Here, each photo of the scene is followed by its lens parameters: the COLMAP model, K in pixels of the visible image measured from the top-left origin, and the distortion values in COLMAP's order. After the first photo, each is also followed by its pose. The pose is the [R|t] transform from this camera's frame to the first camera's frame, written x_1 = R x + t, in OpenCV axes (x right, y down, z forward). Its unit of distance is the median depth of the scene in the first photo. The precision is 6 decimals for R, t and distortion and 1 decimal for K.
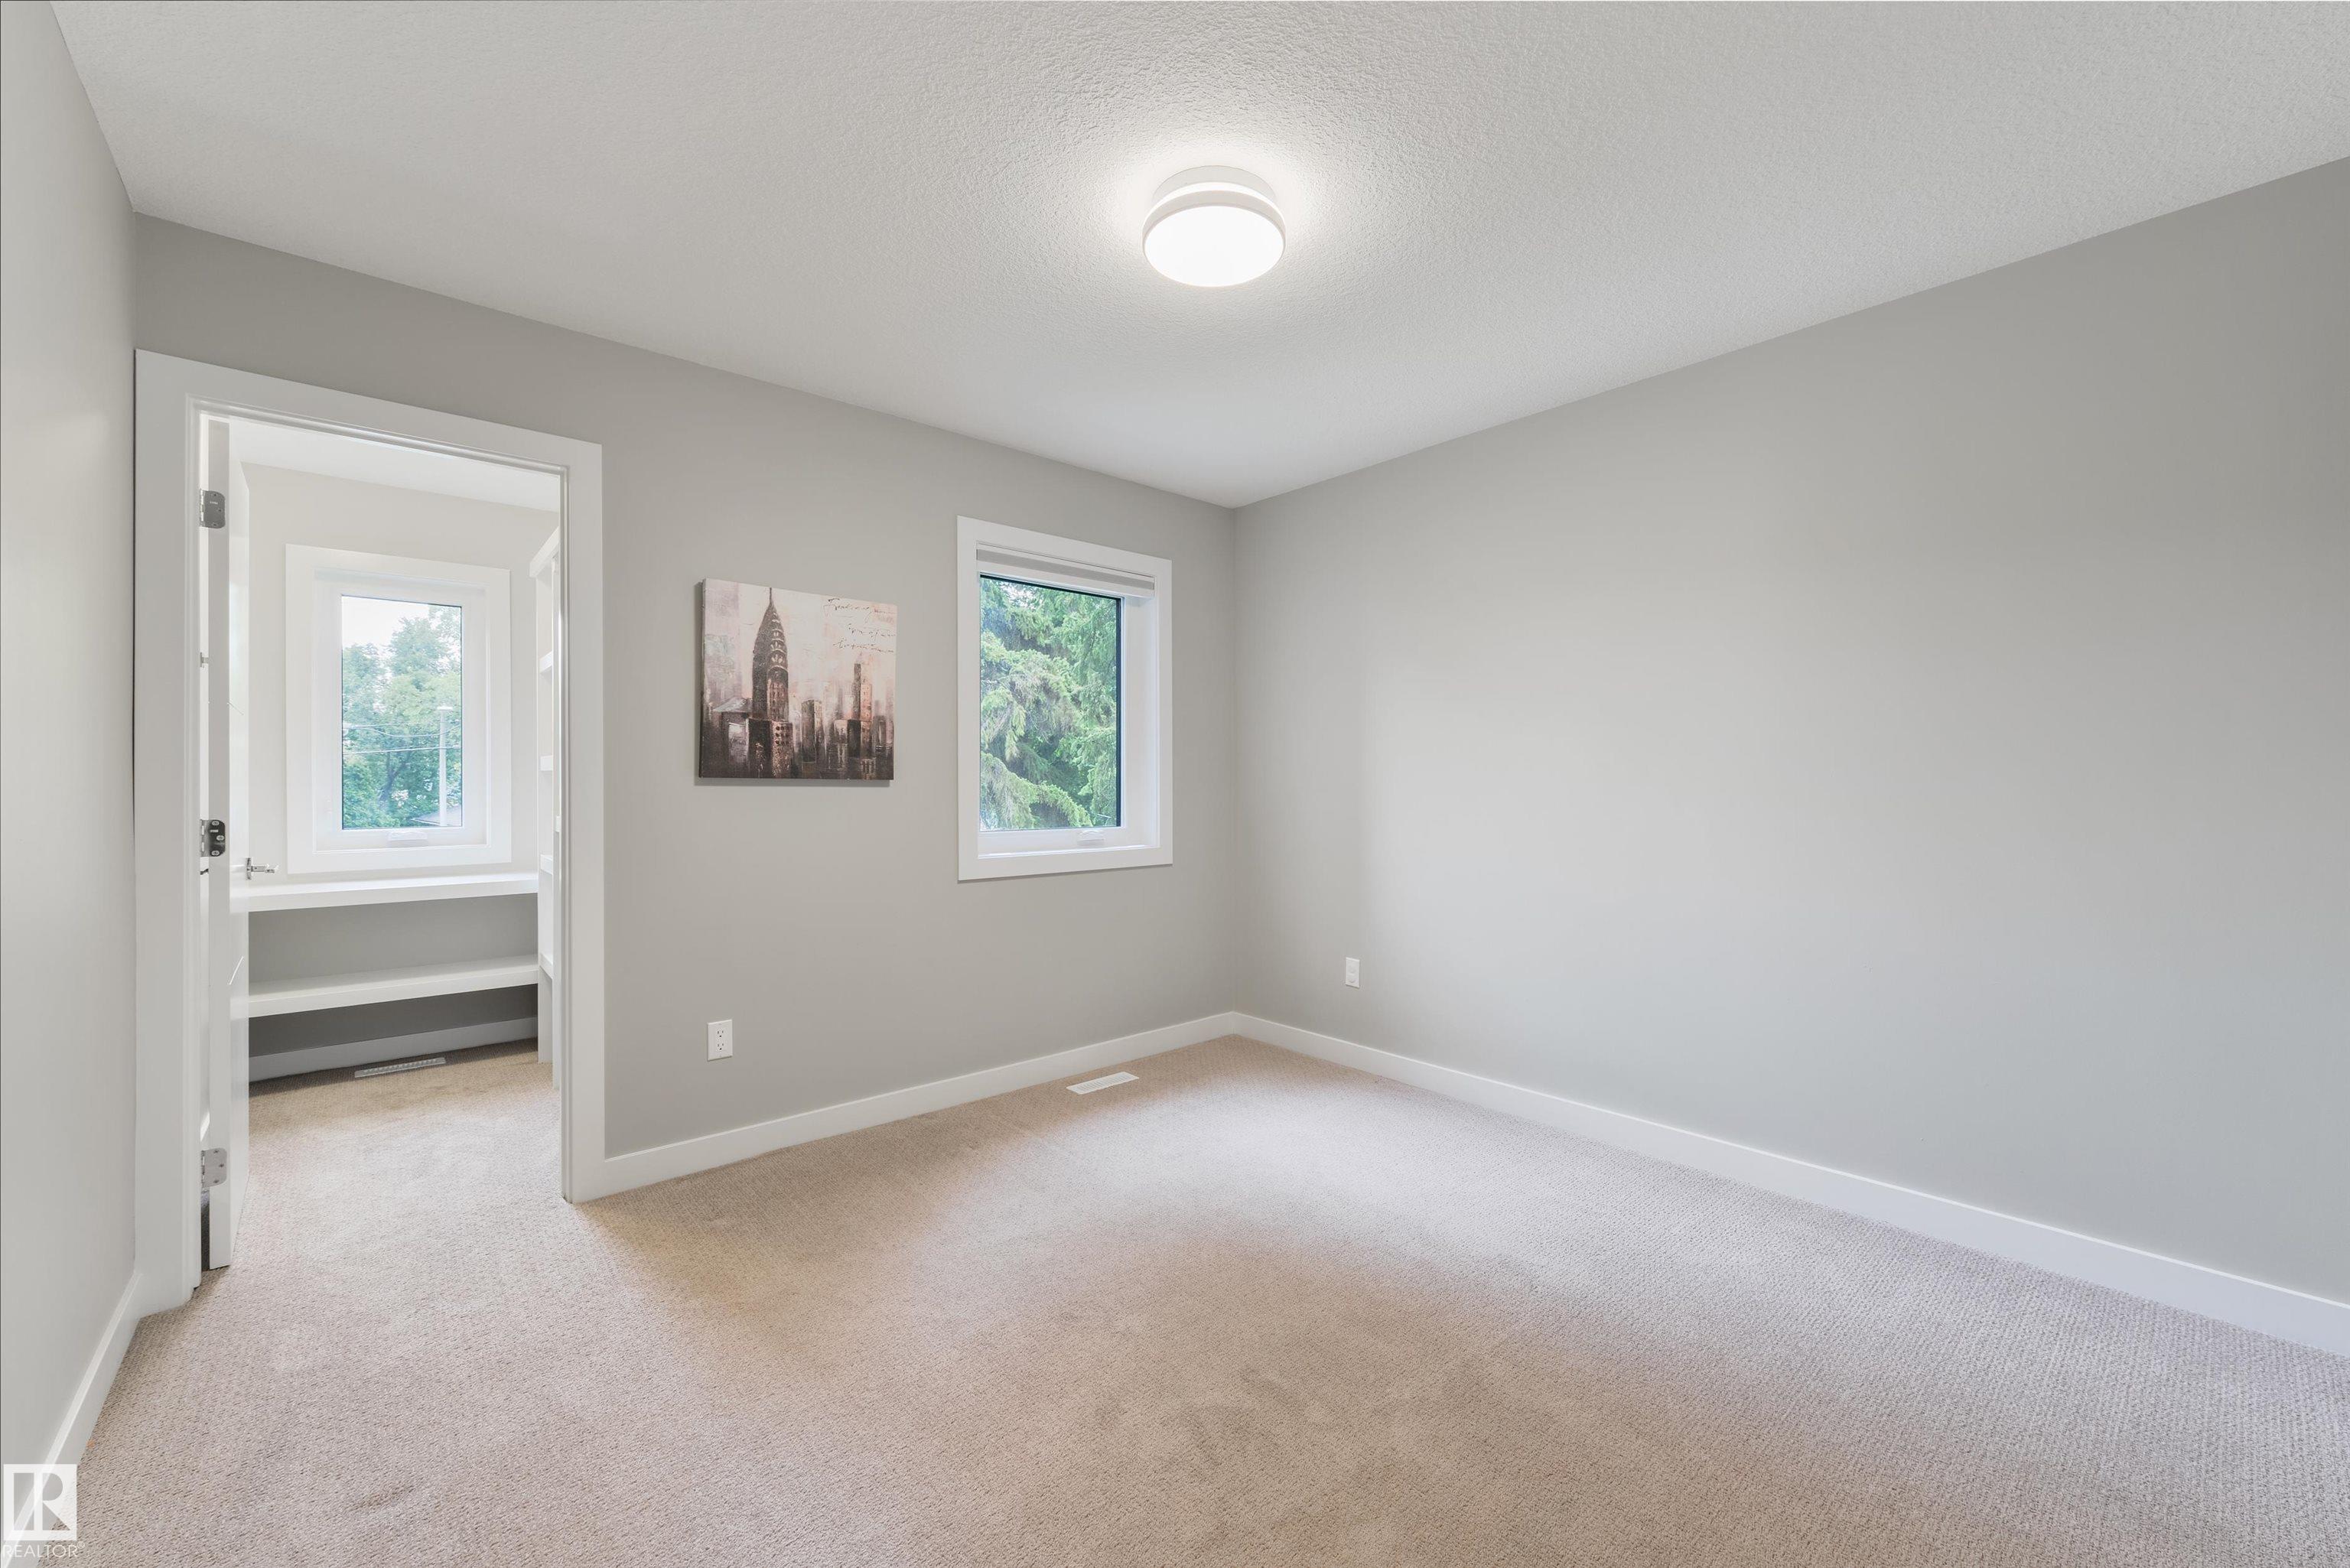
lens RADIAL K [[923.3, 0, 1191.0], [0, 923.3, 783.7], [0, 0, 1]] dist [0.002389, -0.001149]
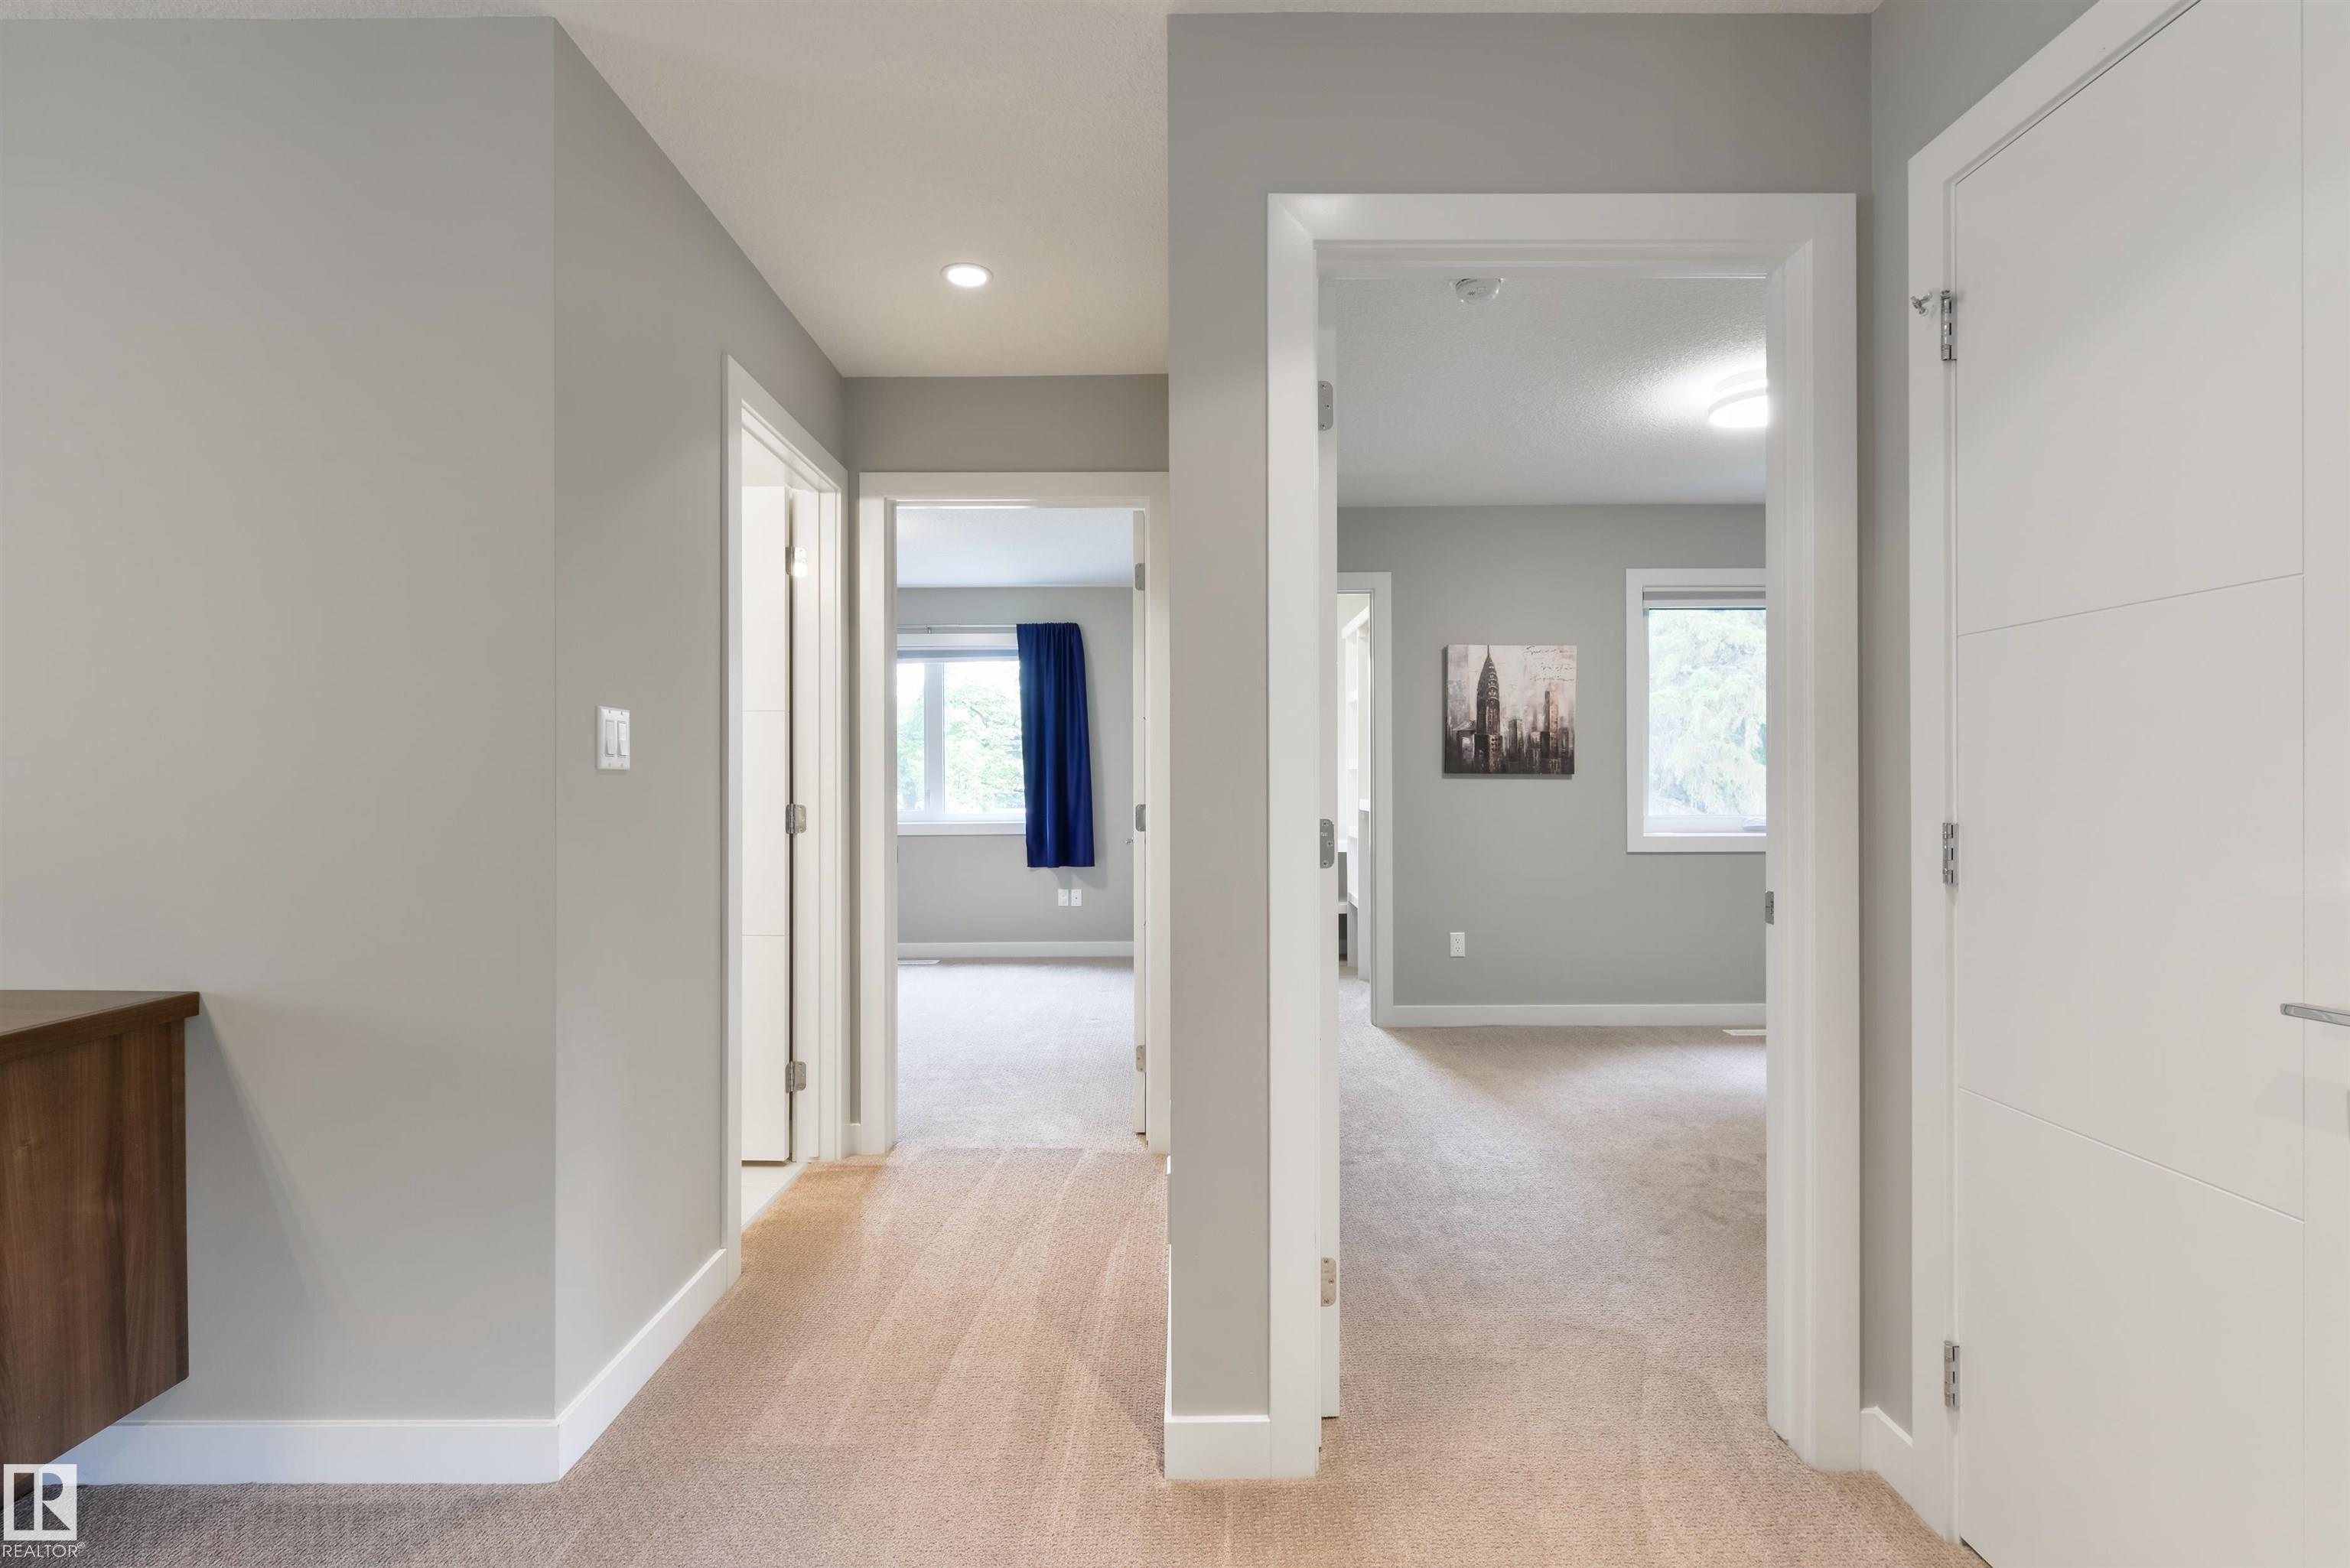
lens RADIAL K [[1160.2, 0, 1184.9], [0, 1160.2, 782.5], [0, 0, 1]] dist [0.004122, 0.000194]
pose [[0.756496, 0.000216, -0.653998, 0.393034], [0.002908, 0.999989, 0.003694, 0.000115], [0.653991, -0.004697, 0.756487, -0.724968]]
